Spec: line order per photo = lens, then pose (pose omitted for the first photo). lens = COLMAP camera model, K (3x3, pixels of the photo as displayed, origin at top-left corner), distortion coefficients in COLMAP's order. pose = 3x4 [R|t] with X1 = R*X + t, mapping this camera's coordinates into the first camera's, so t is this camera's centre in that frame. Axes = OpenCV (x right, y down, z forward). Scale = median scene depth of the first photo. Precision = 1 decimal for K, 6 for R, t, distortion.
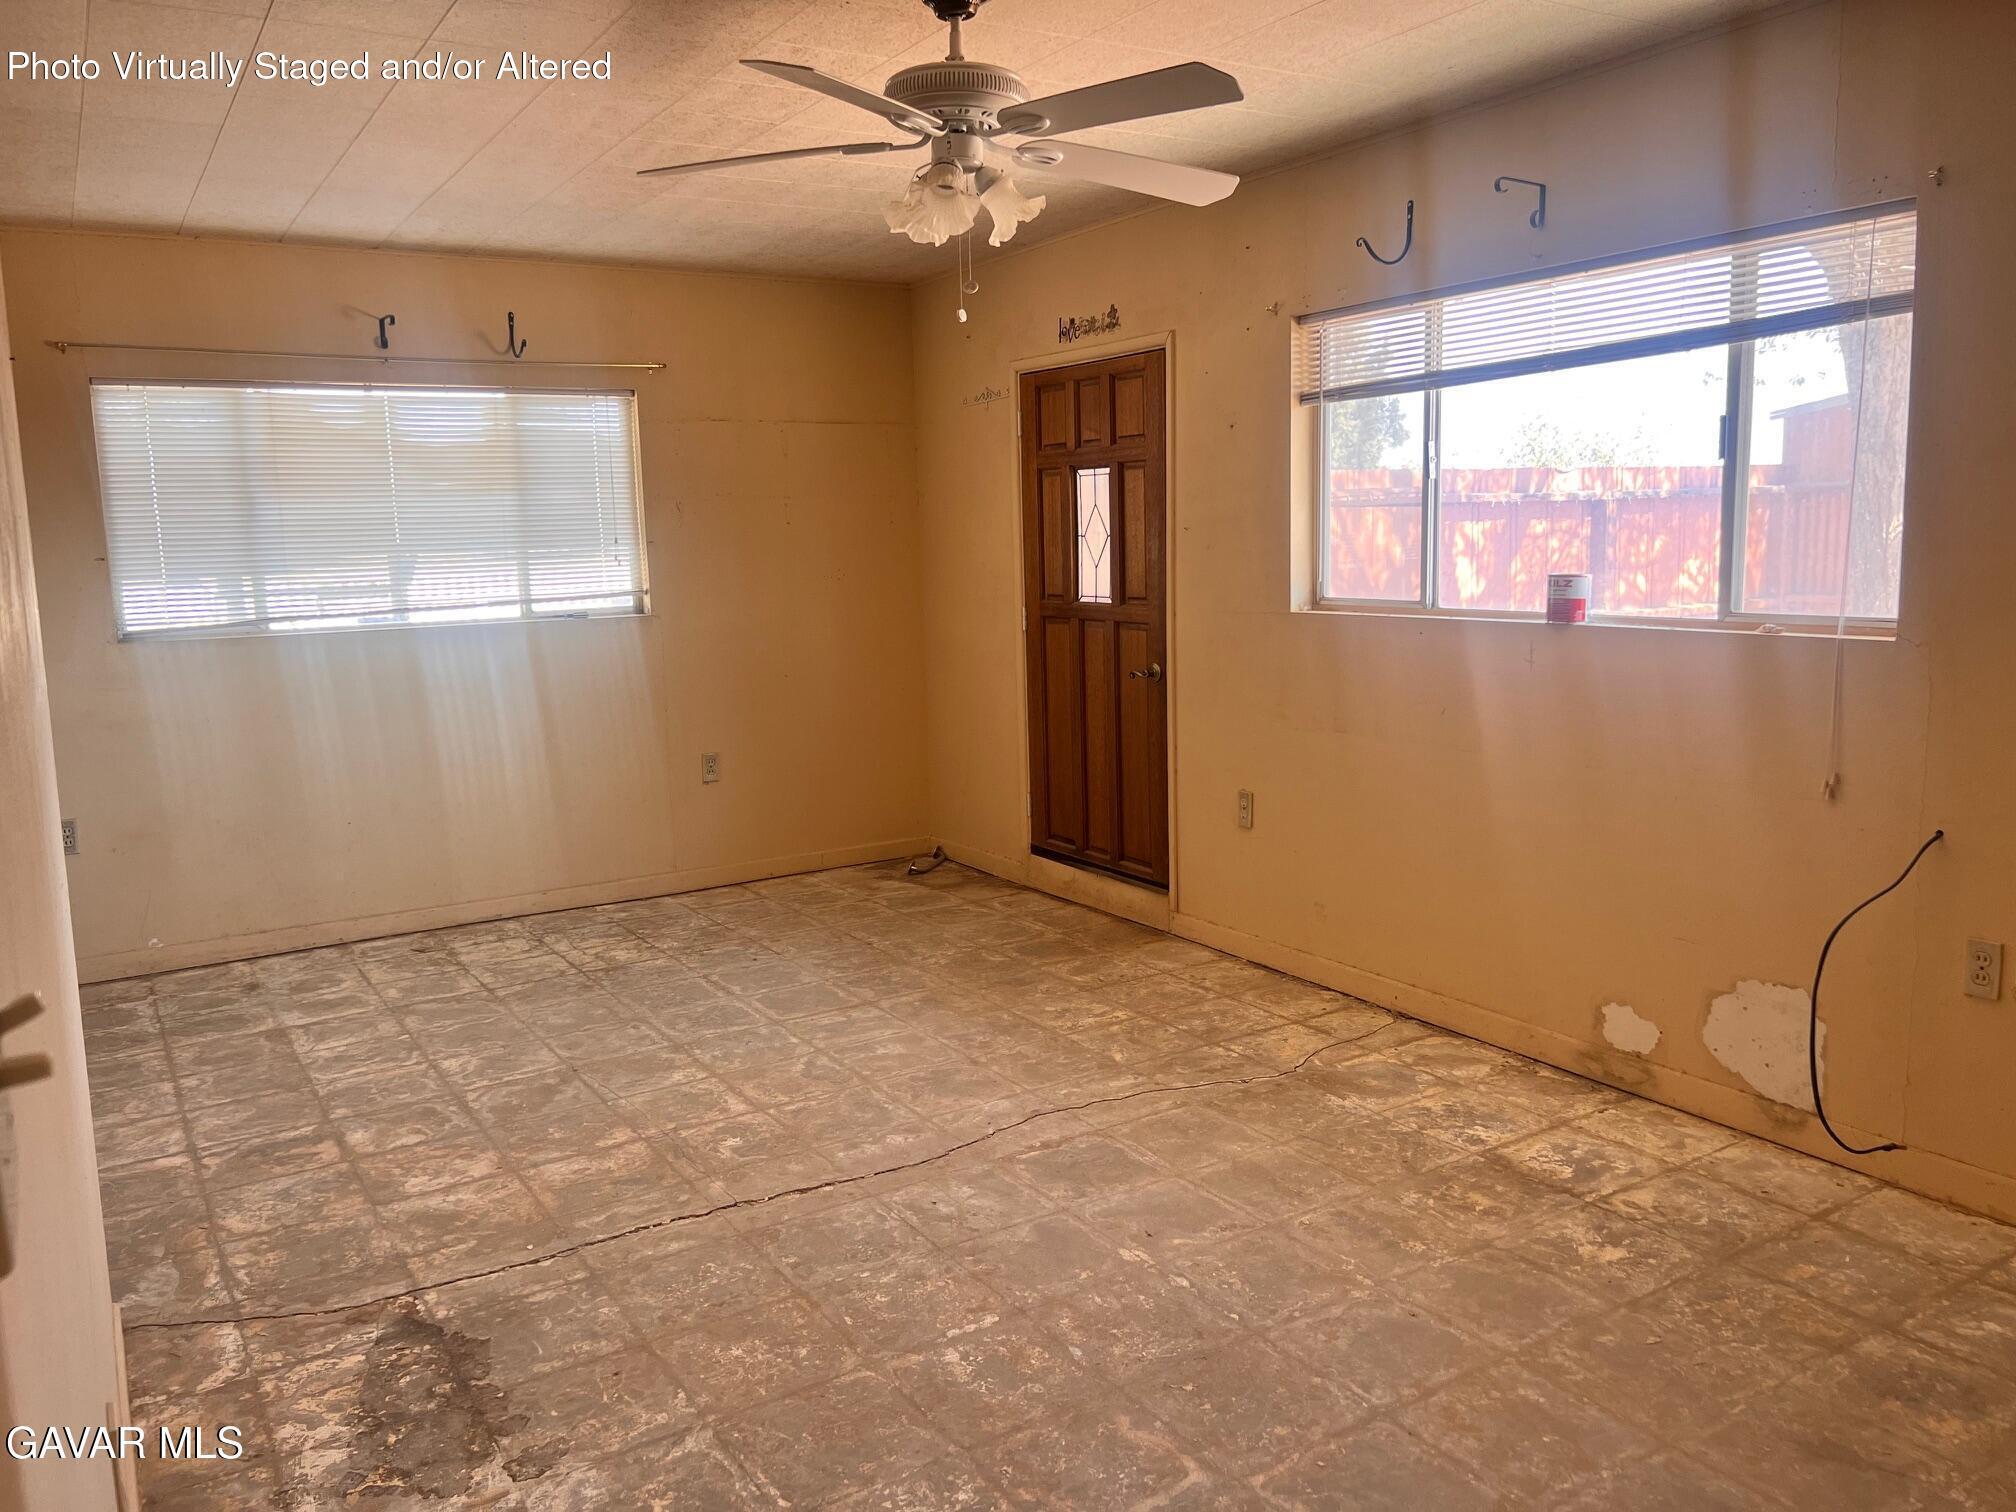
lens RADIAL K [[1512.3, 0, 1012.3], [0, 1512.3, 751.9], [0, 0, 1]] dist [0.060628, -0.026856]
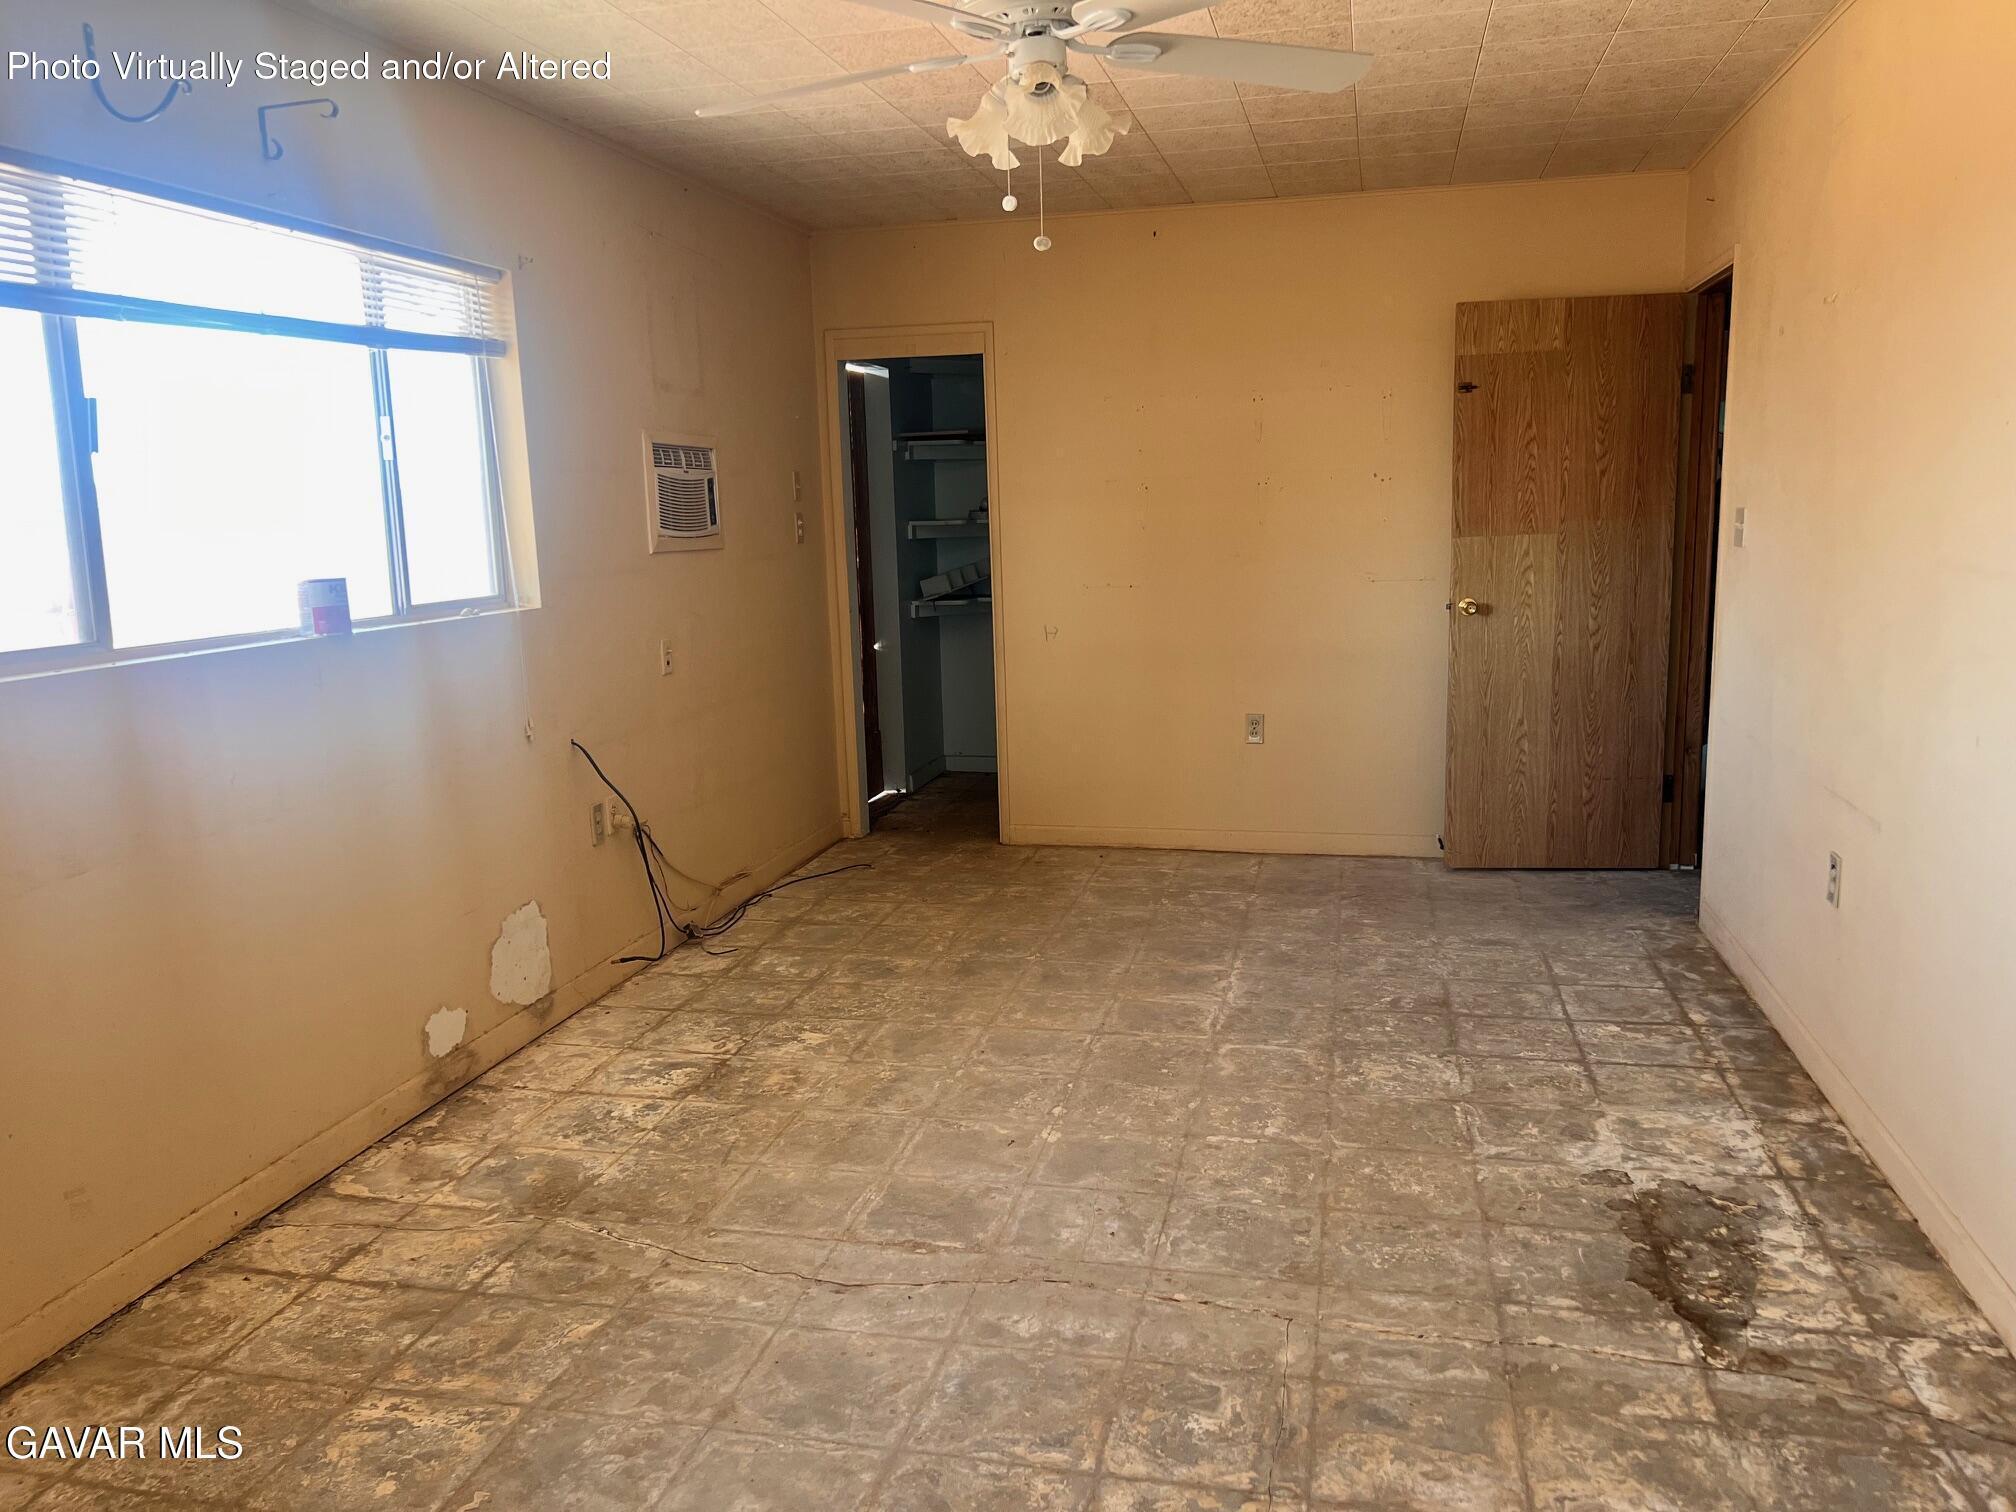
lens RADIAL K [[1512.3, 0, 1011.1], [0, 1512.3, 764.7], [0, 0, 1]] dist [0.060628, -0.026856]
pose [[-0.701204, -0.078954, 0.708576, -0.652093], [0.149685, 0.955396, 0.254584, -0.216819], [-0.697071, 0.284578, -0.658109, 1.620859]]
